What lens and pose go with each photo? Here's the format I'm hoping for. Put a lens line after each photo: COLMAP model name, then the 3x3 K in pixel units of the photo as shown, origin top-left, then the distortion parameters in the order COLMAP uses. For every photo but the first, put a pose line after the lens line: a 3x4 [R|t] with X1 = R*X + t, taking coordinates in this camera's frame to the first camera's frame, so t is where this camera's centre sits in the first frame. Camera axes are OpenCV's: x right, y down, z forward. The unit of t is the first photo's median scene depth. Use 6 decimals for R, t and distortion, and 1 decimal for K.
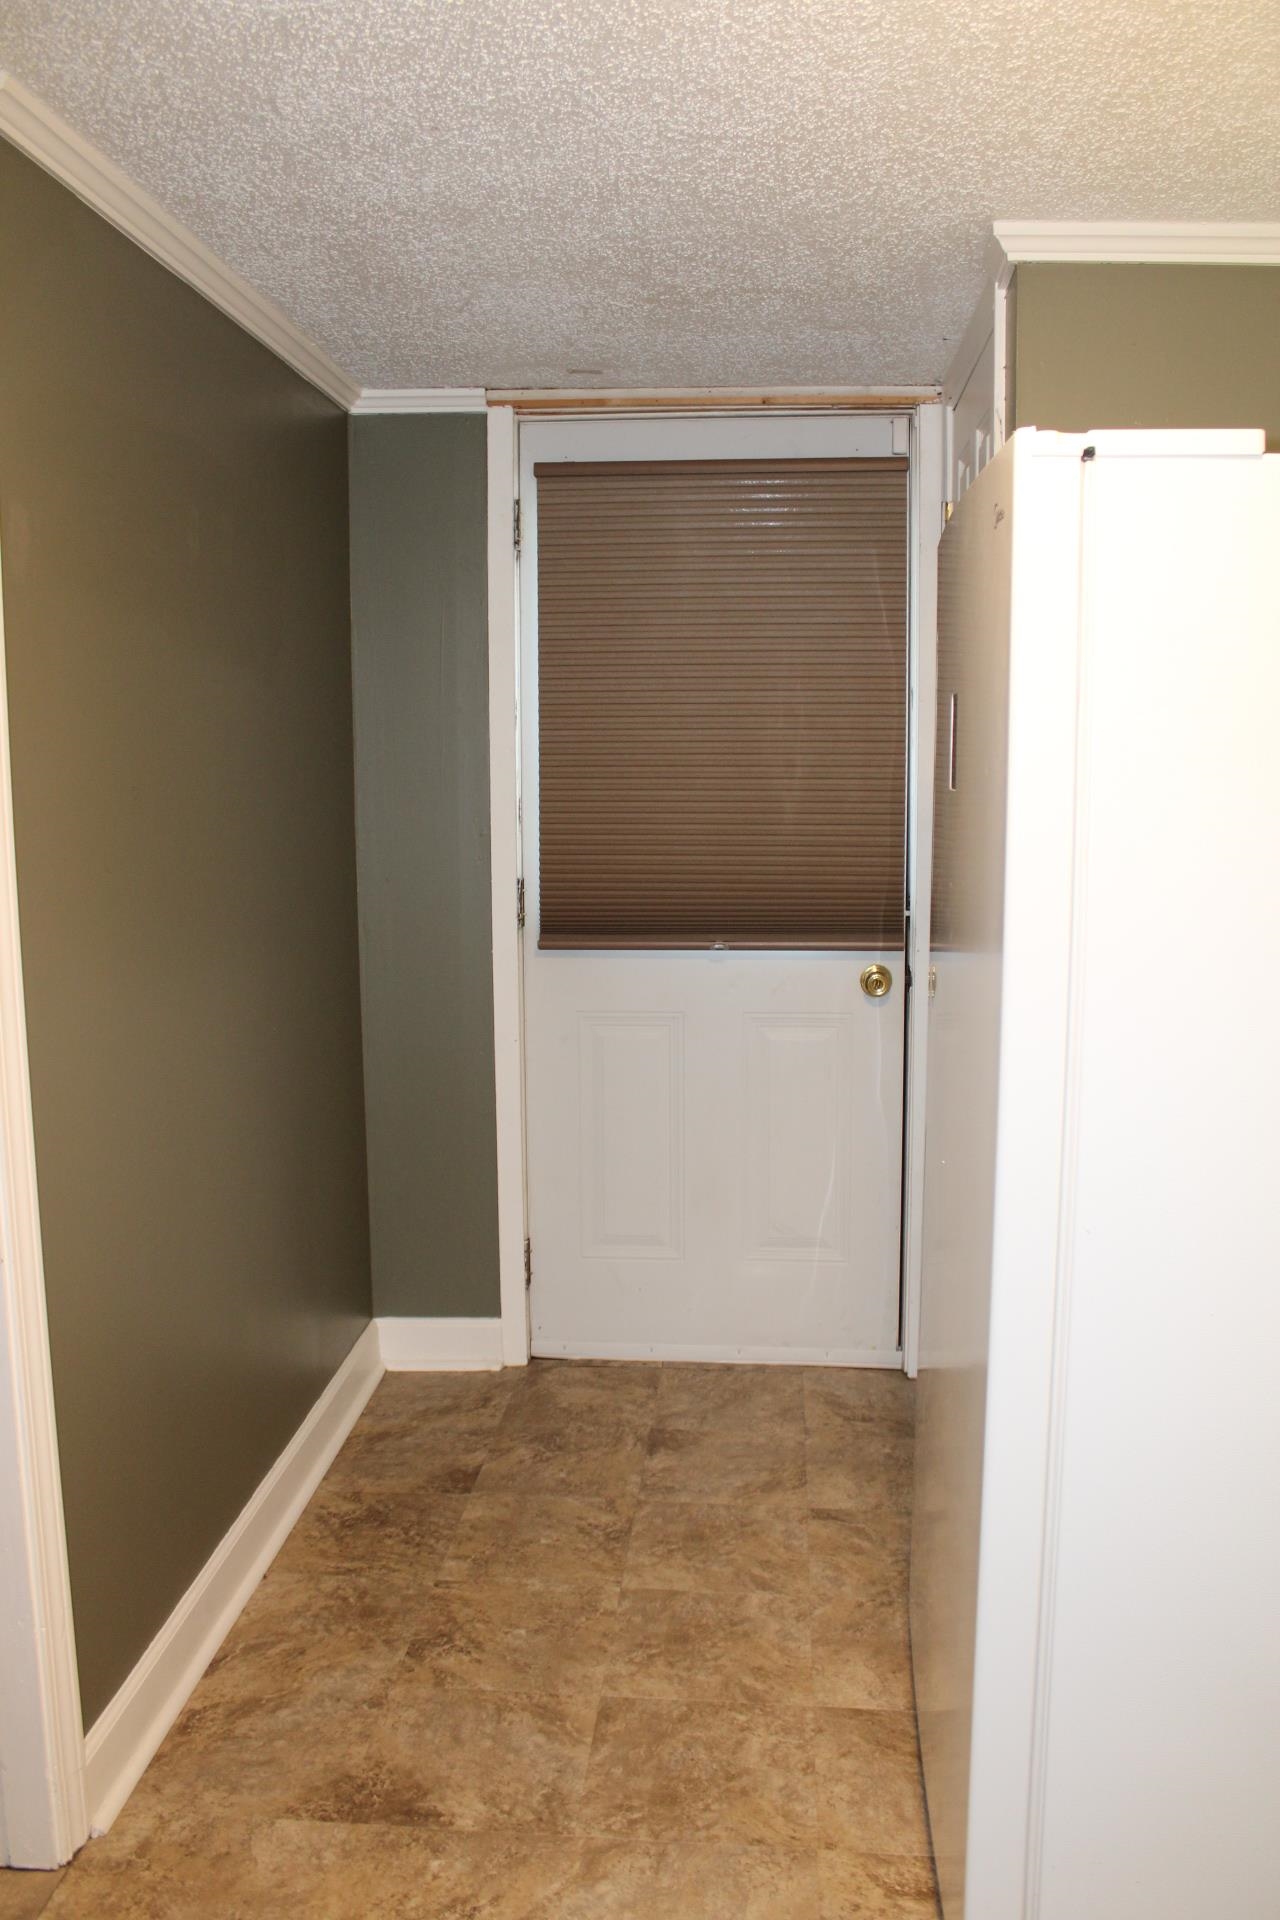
lens RADIAL K [[1613.4, 0, 652.6], [0, 1613.4, 954.1], [0, 0, 1]] dist [-0.161167, 0.146269]
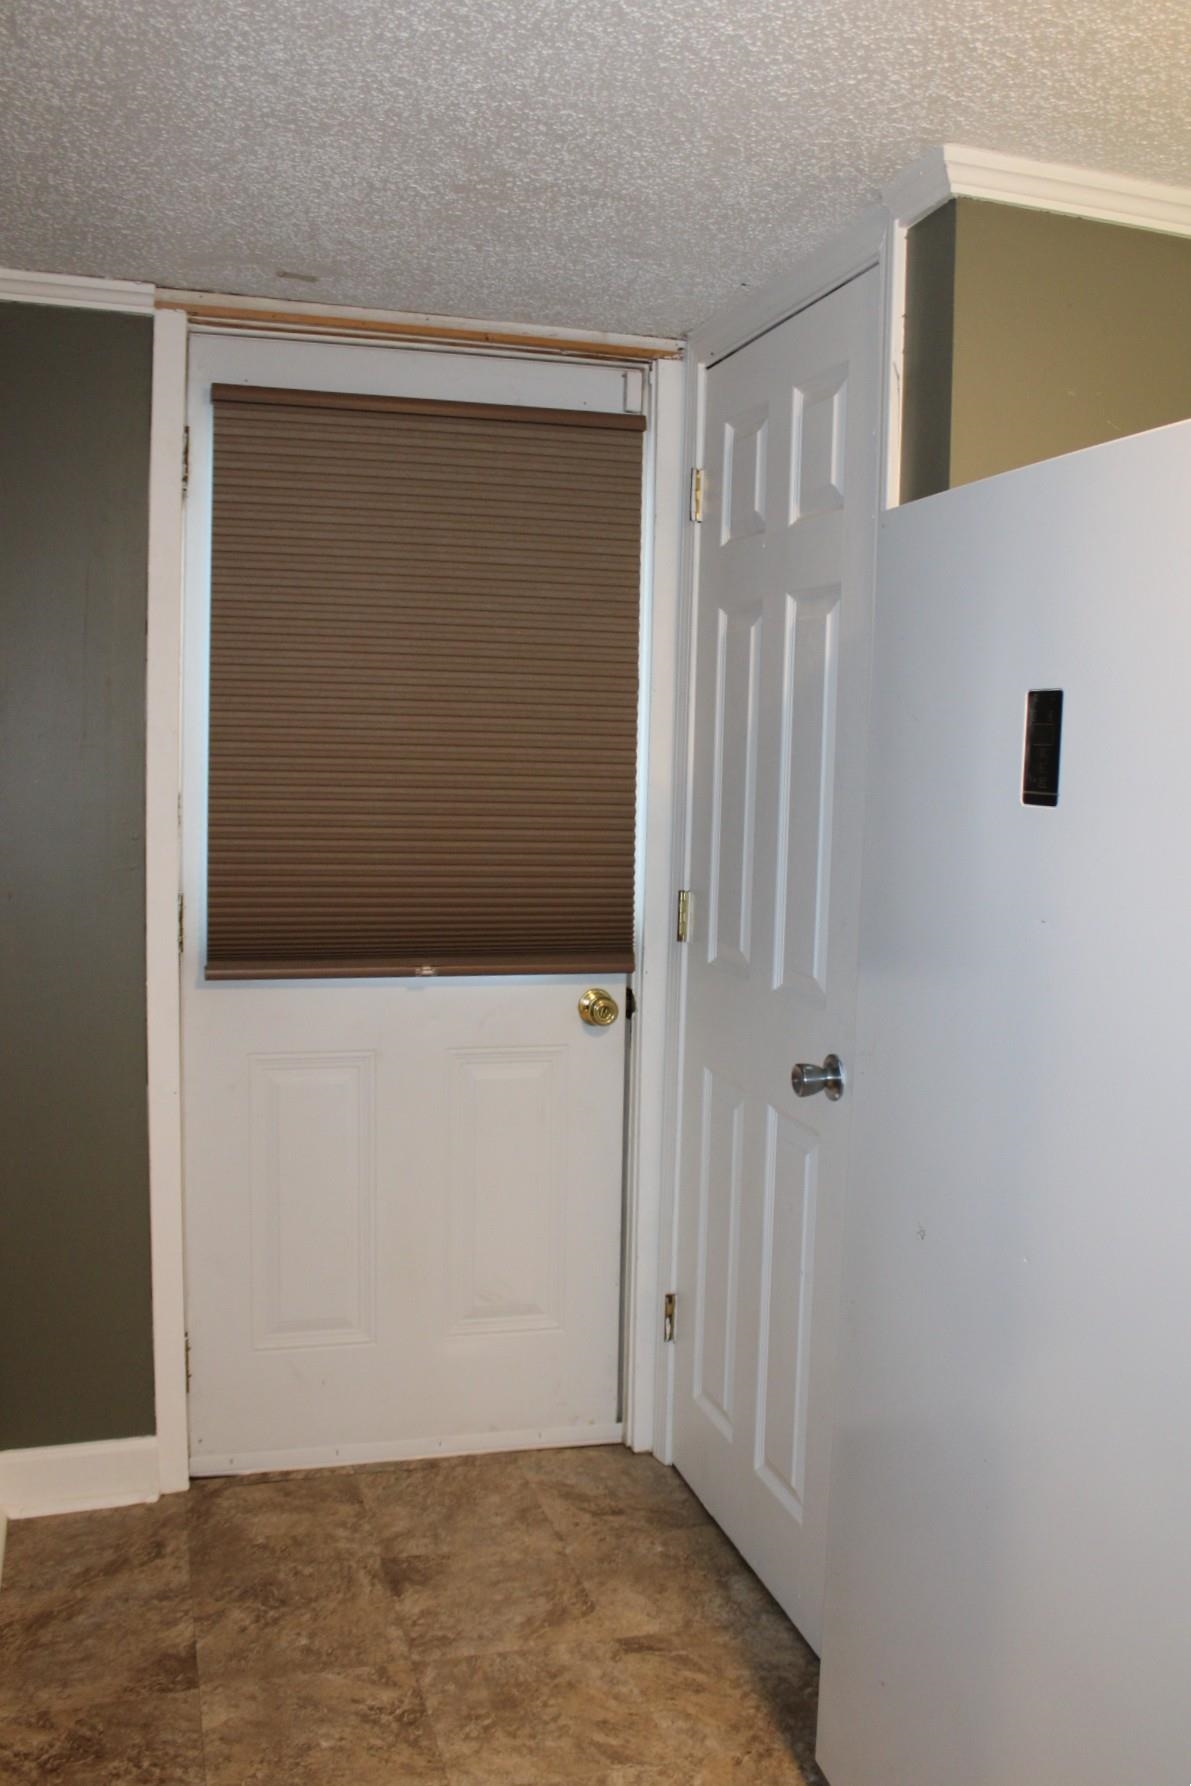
lens RADIAL K [[1613.4, 0, 622.7], [0, 1613.4, 891.2], [0, 0, 1]] dist [-0.161900, 0.141784]
pose [[0.931694, -0.004798, 0.363214, -0.181191], [0.016072, 0.999478, -0.028025, -0.023665], [-0.362890, 0.031948, 0.931284, 0.188232]]
